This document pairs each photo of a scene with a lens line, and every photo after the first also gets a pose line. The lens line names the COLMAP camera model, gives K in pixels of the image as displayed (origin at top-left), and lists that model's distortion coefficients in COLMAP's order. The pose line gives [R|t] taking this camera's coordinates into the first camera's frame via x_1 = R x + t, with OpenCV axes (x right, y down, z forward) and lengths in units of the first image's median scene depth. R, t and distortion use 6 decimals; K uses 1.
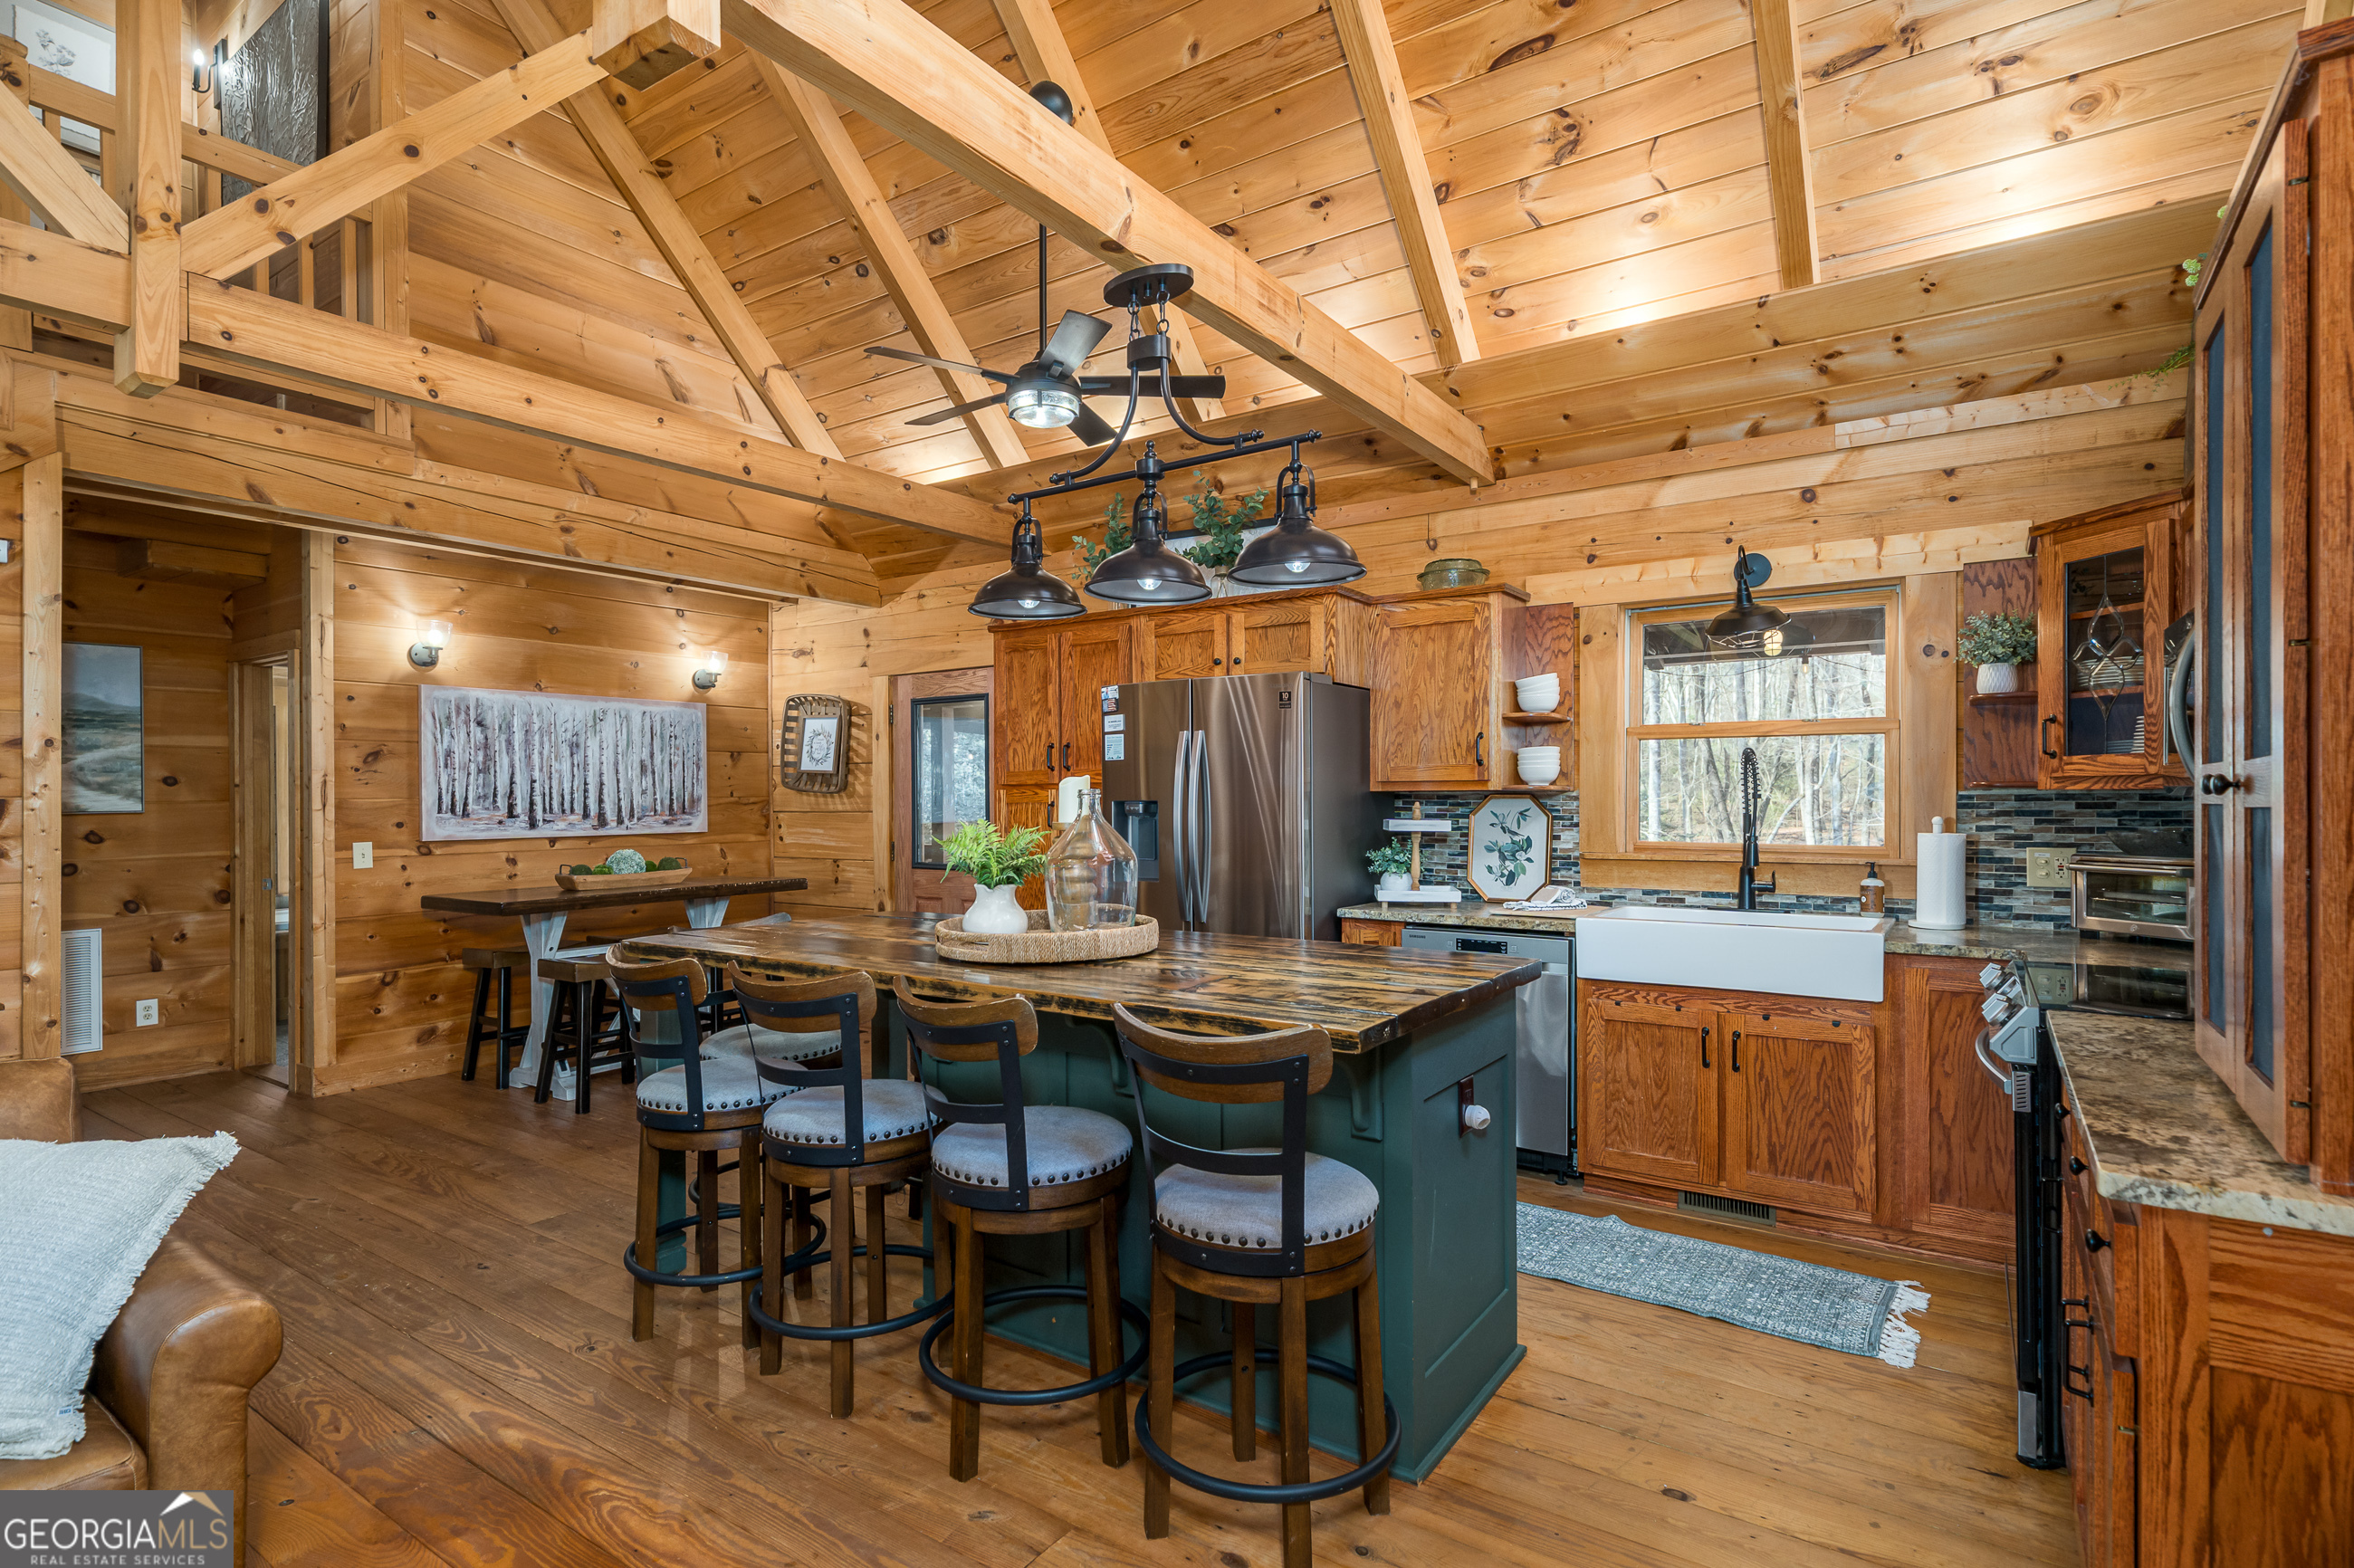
lens RADIAL K [[1151.7, 0, 1179.6], [0, 1151.7, 796.4], [0, 0, 1]] dist [-0.000390, -0.000161]
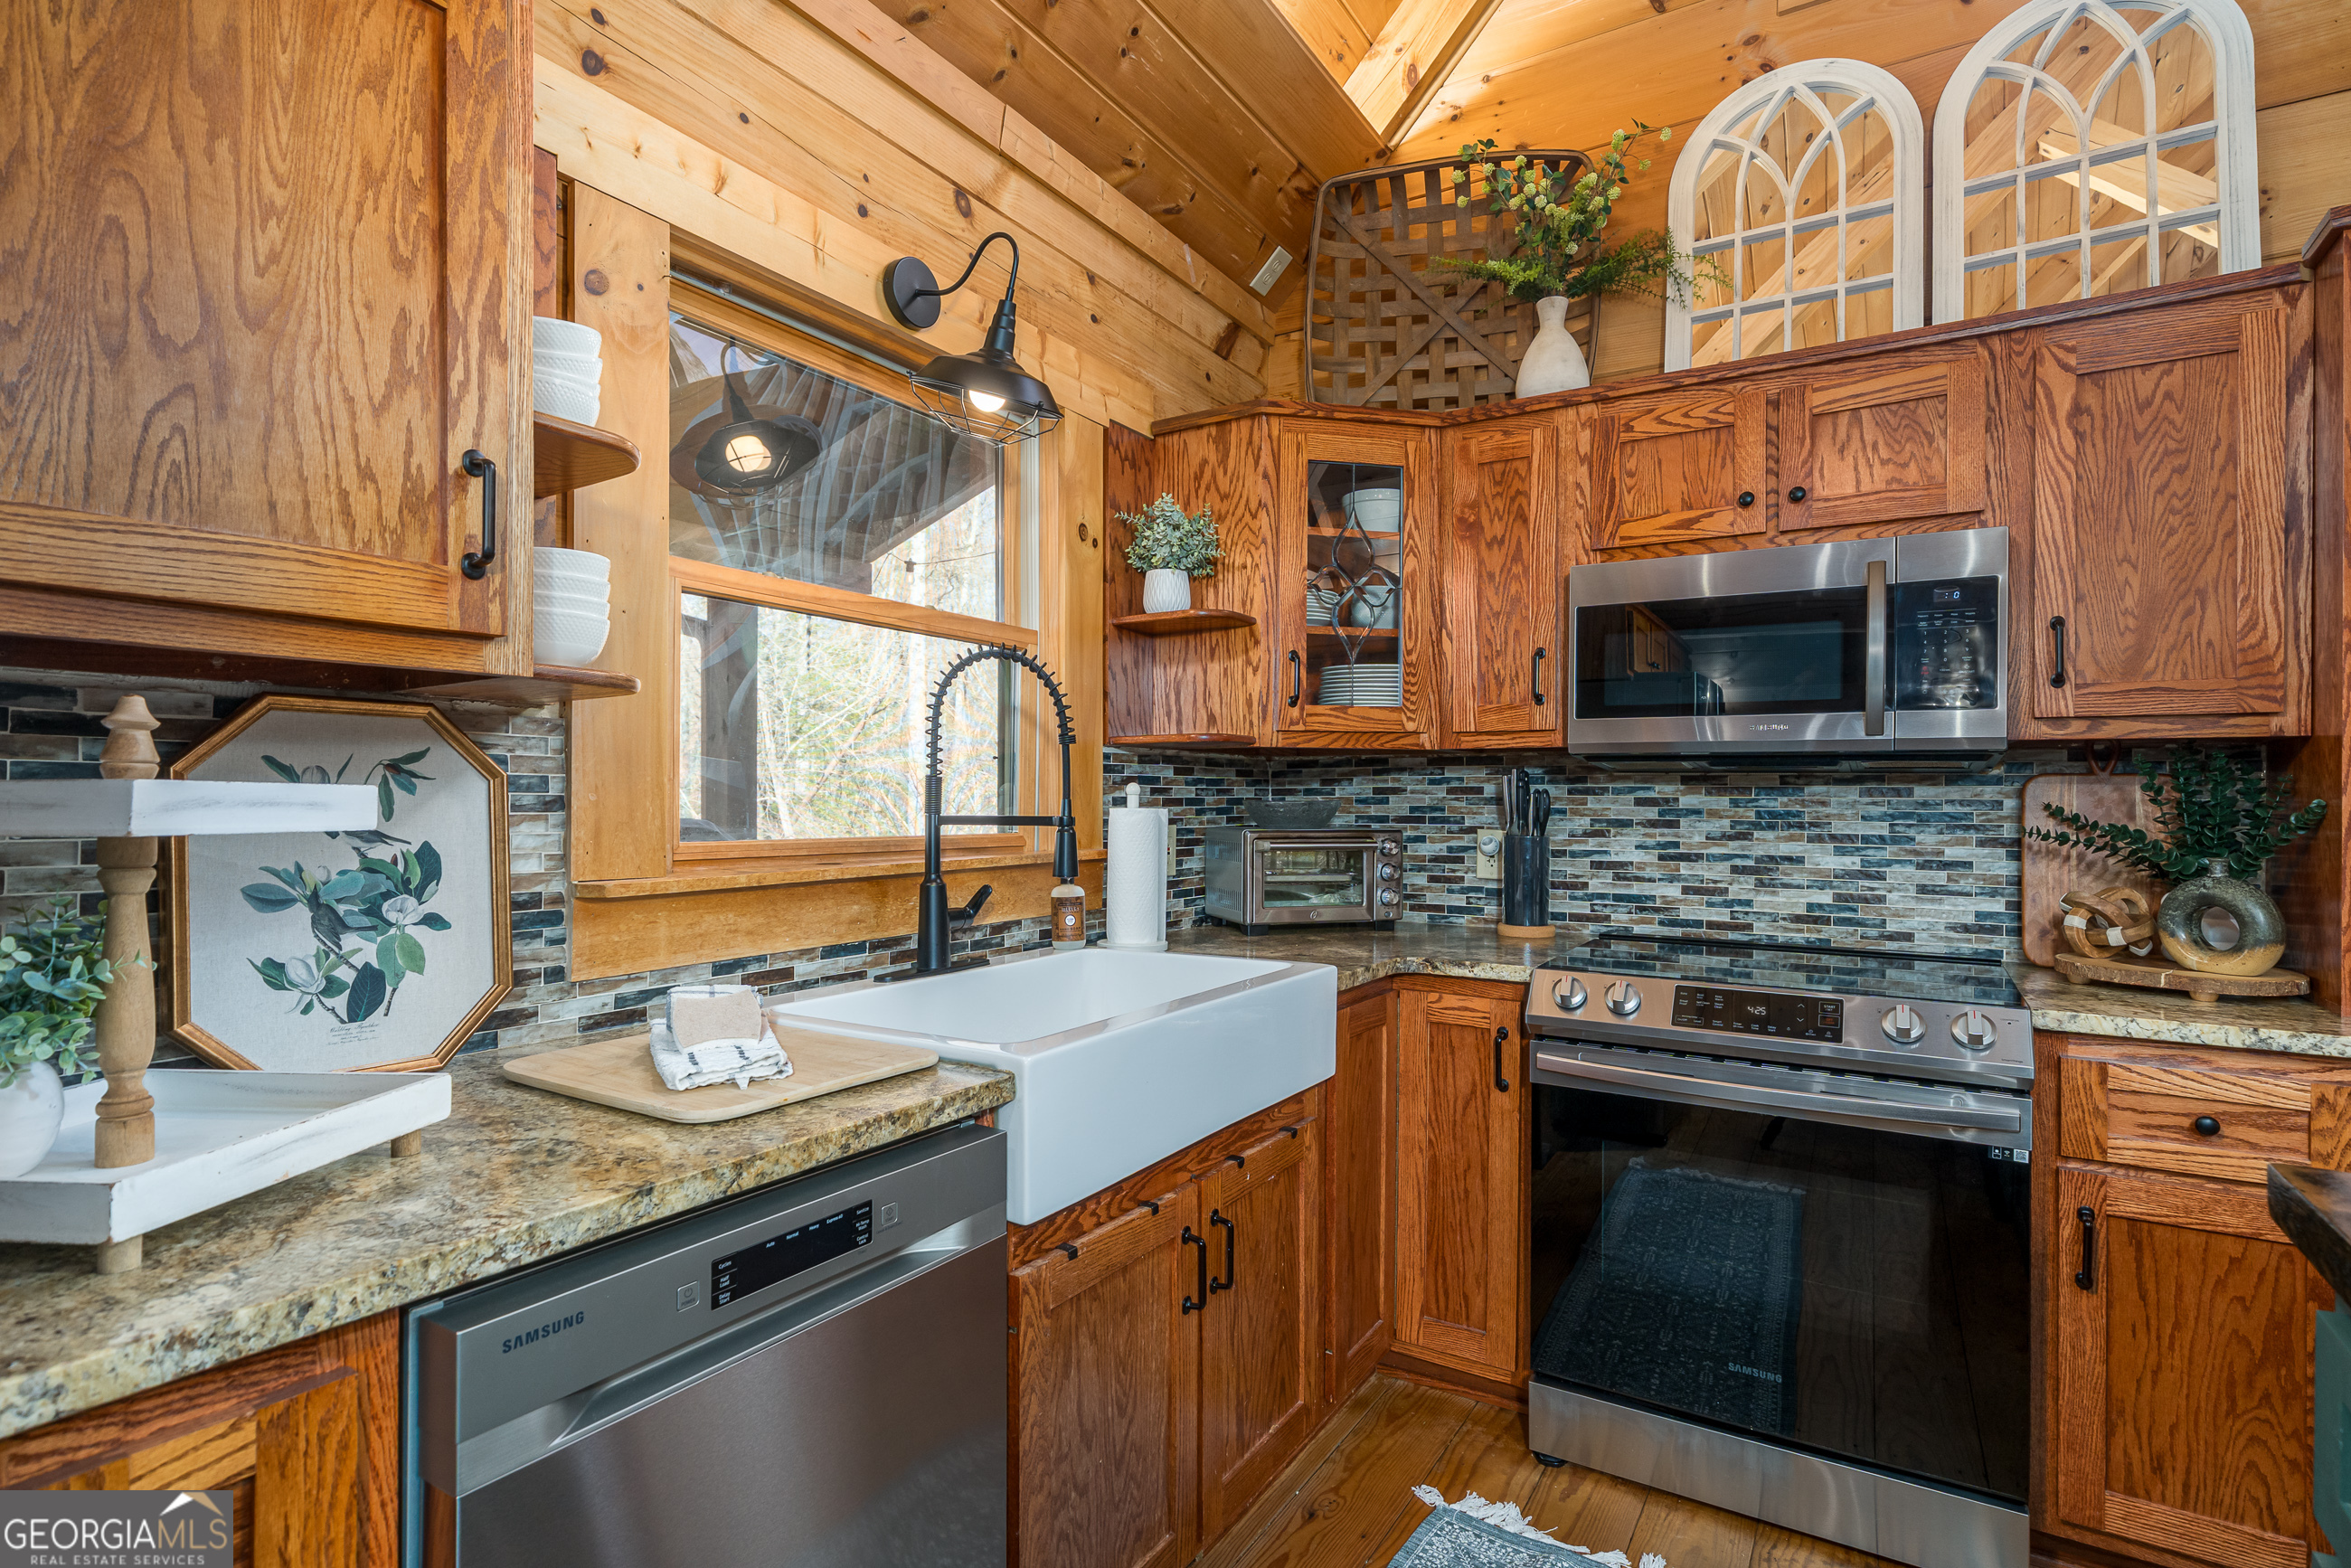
lens RADIAL K [[1148.0, 0, 1178.2], [0, 1148.0, 791.7], [0, 0, 1]] dist [0.001734, -0.000280]
pose [[-0.043443, 0.007354, 0.999029, -0.006843], [-0.005211, 0.999958, -0.007587, 0.022103], [-0.999042, -0.005535, -0.043403, 0.806765]]
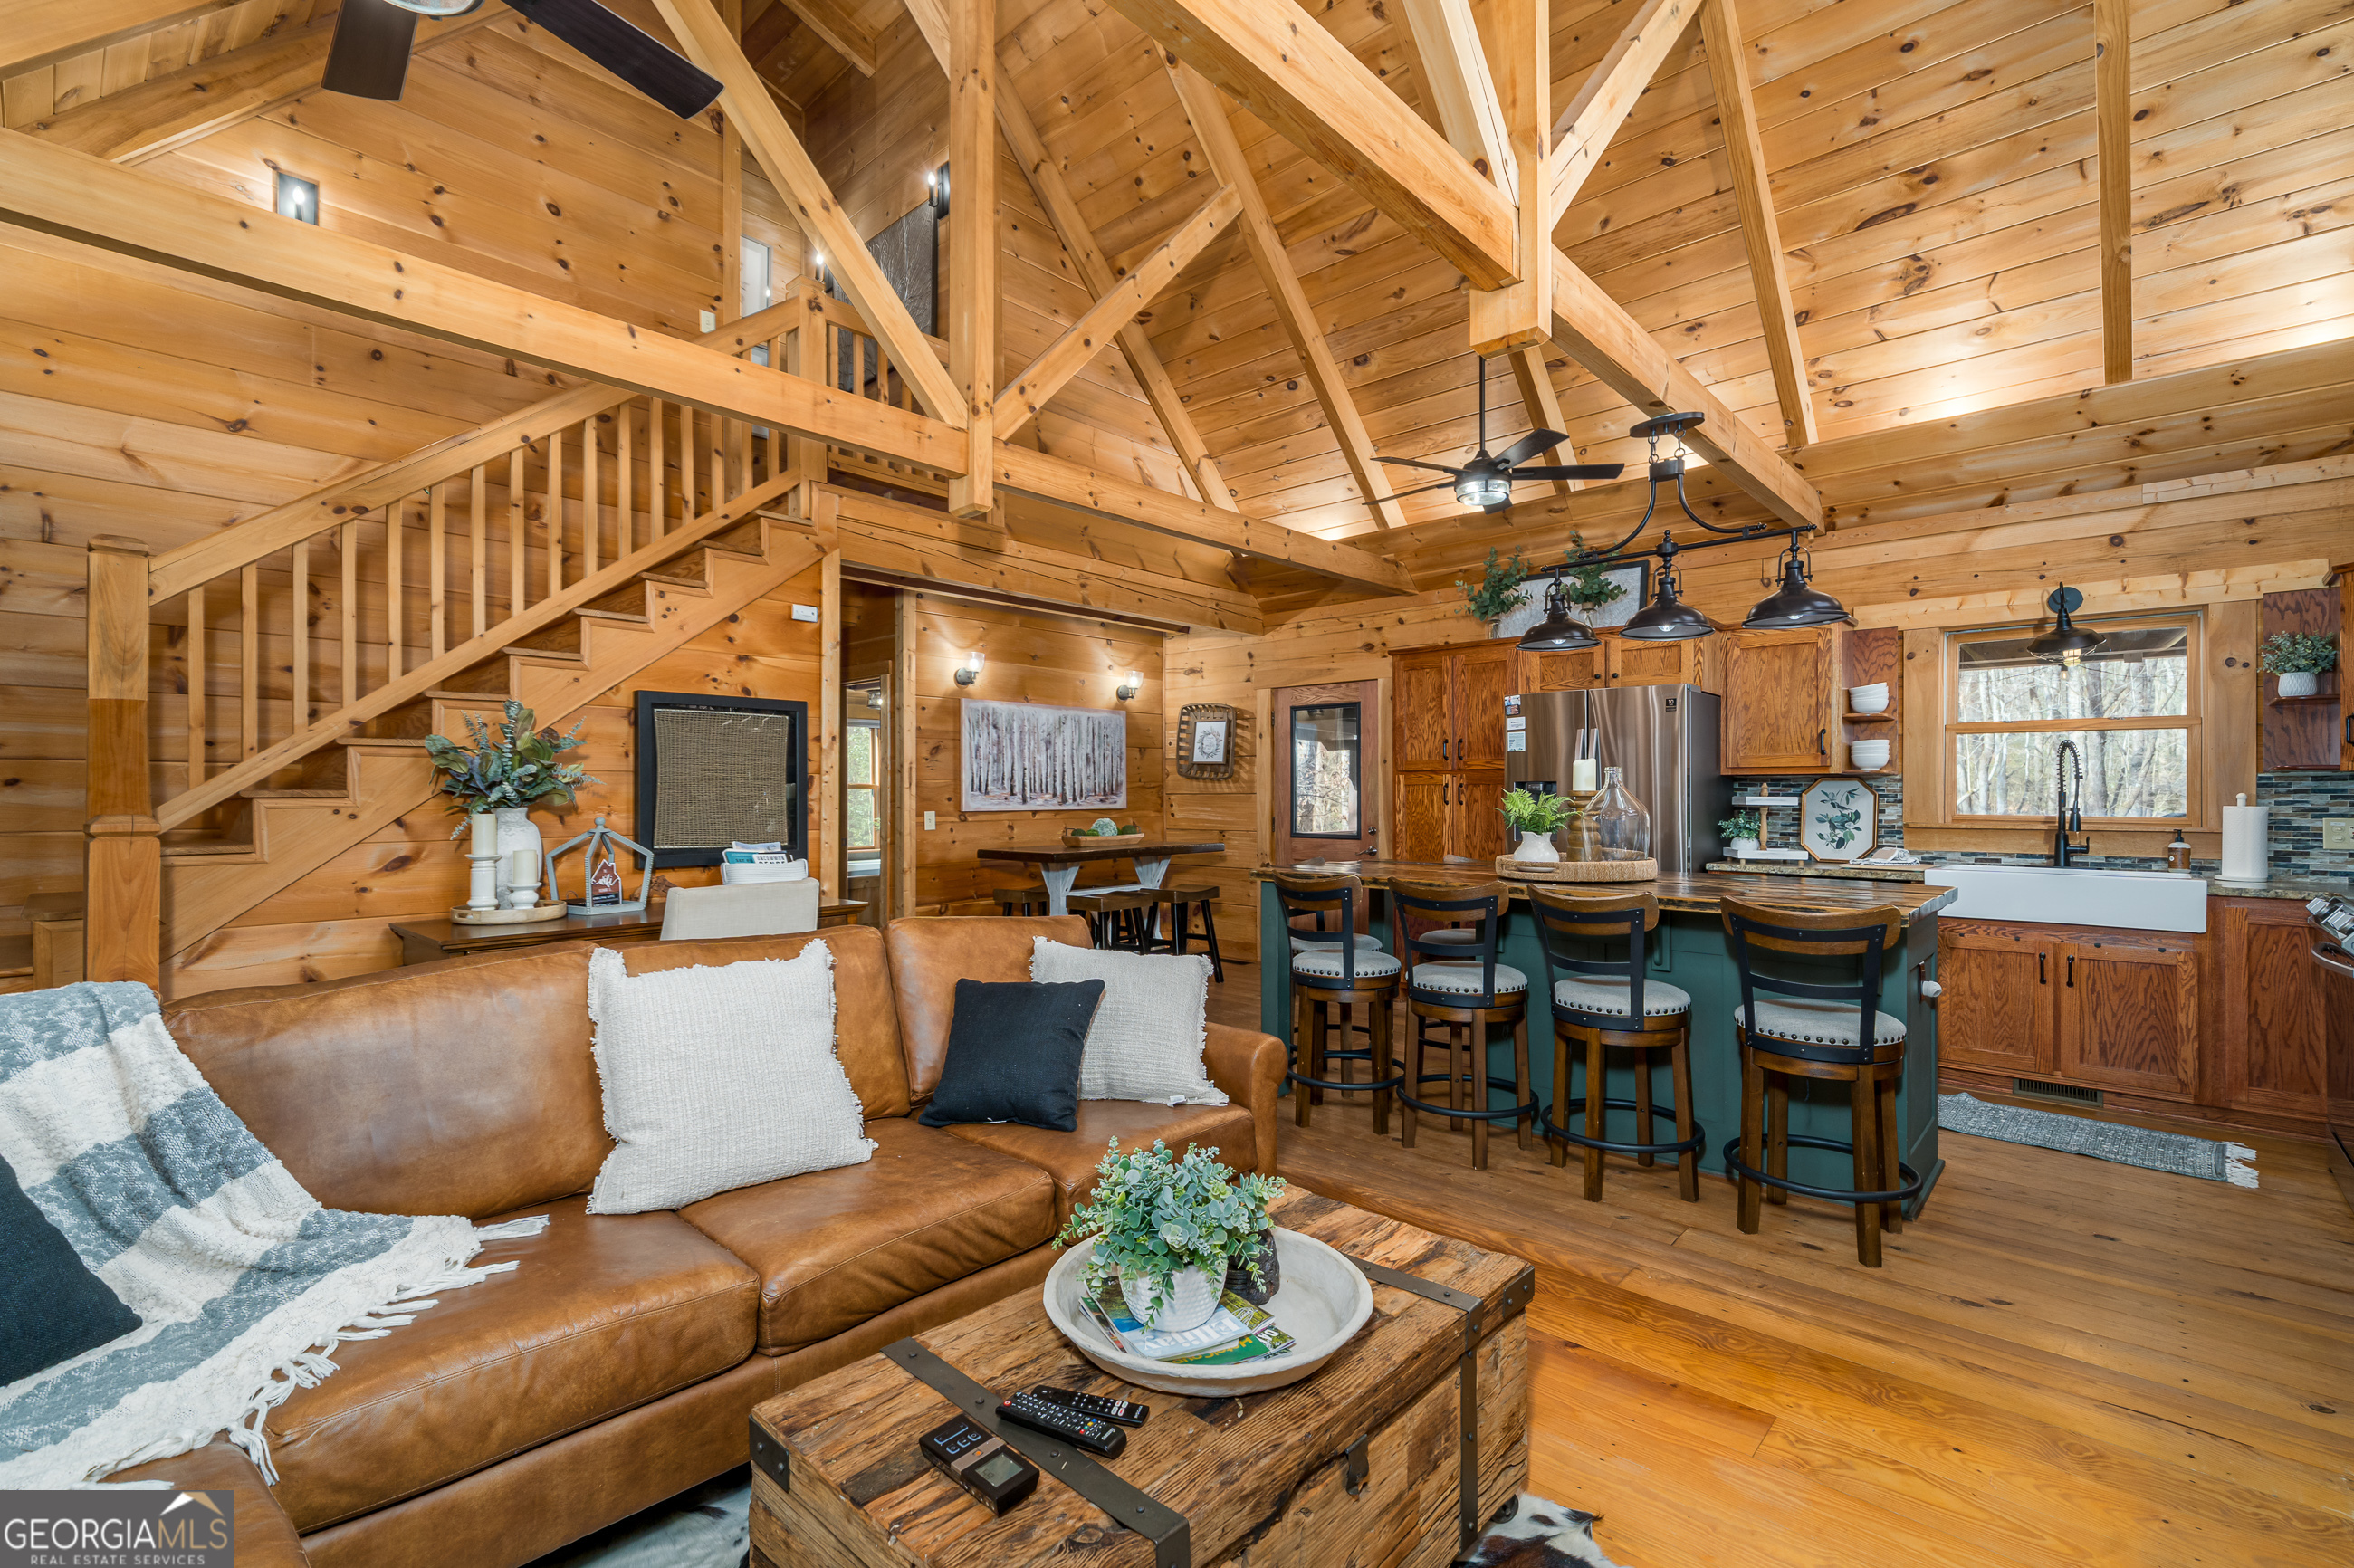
lens RADIAL K [[1031.3, 0, 1183.6], [0, 1031.3, 787.8], [0, 0, 1]] dist [0.000197, -0.000216]
pose [[0.989700, 0.004449, -0.143091, -0.269432], [-0.005046, 0.999980, -0.003811, 0.017622], [0.143071, 0.004494, 0.989702, -0.236521]]
